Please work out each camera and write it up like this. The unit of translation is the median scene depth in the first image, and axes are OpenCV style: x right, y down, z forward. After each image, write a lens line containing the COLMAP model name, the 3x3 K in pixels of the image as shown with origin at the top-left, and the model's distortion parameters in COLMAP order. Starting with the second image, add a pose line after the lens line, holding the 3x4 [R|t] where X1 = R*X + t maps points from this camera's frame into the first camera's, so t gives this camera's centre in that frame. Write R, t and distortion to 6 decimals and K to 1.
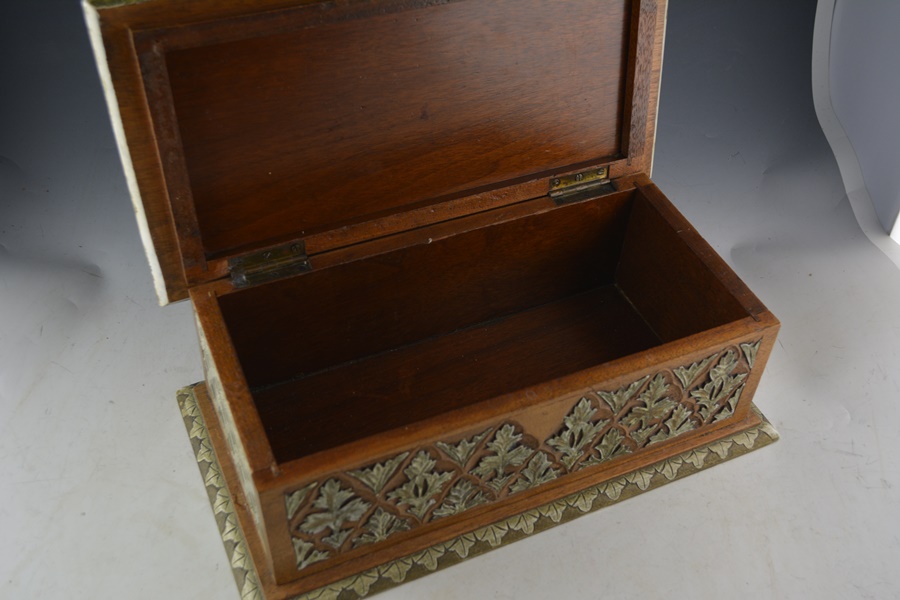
lens RADIAL K [[968.8, 0, 450.0], [0, 968.8, 300.0], [0, 0, 1]] dist [-0.064236, 0.007668]
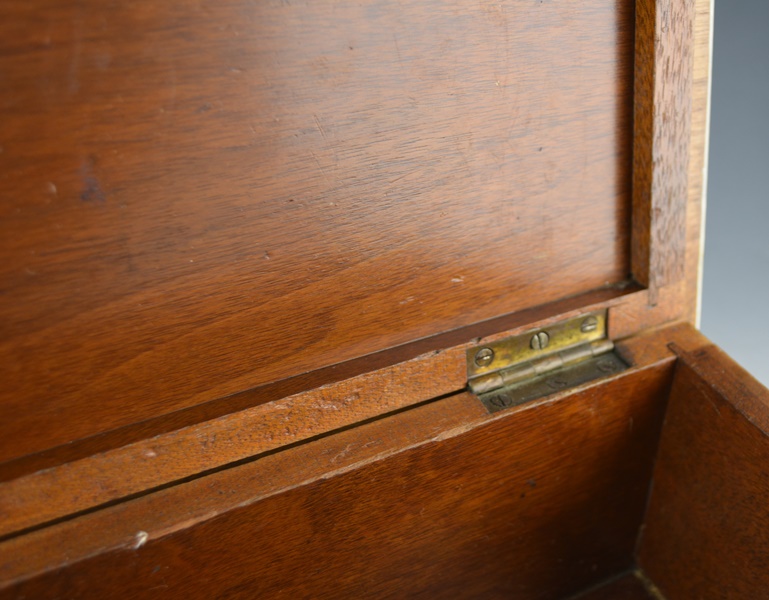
lens RADIAL K [[969.6, 0, 441.3], [0, 969.6, 300.4], [0, 0, 1]] dist [-0.017351, -0.020819]
pose [[0.997464, -0.058129, 0.041058, 0.079842], [0.064689, 0.981054, -0.182617, -0.074681], [-0.029664, 0.184810, 0.982326, 0.622847]]
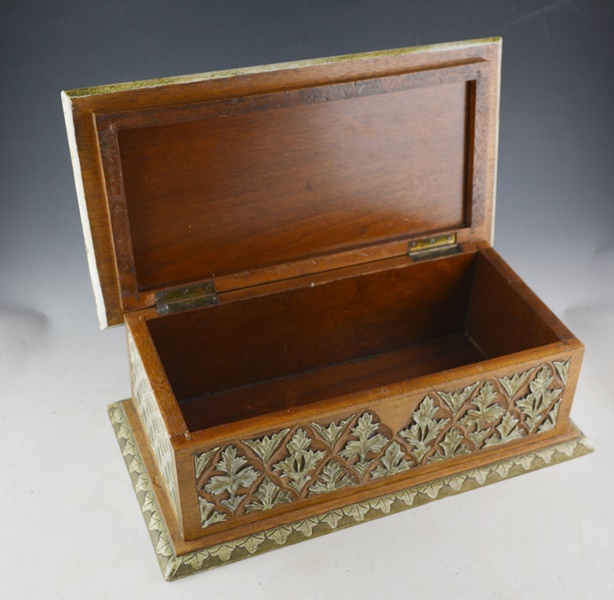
lens RADIAL K [[965.8, 0, 336.0], [0, 965.8, 298.8], [0, 0, 1]] dist [-0.052619, -0.060641]
pose [[0.999764, 0.011508, -0.018419, 0.033761], [-0.014007, 0.989784, -0.141882, 0.135676], [0.016598, 0.142106, 0.989712, -0.254567]]
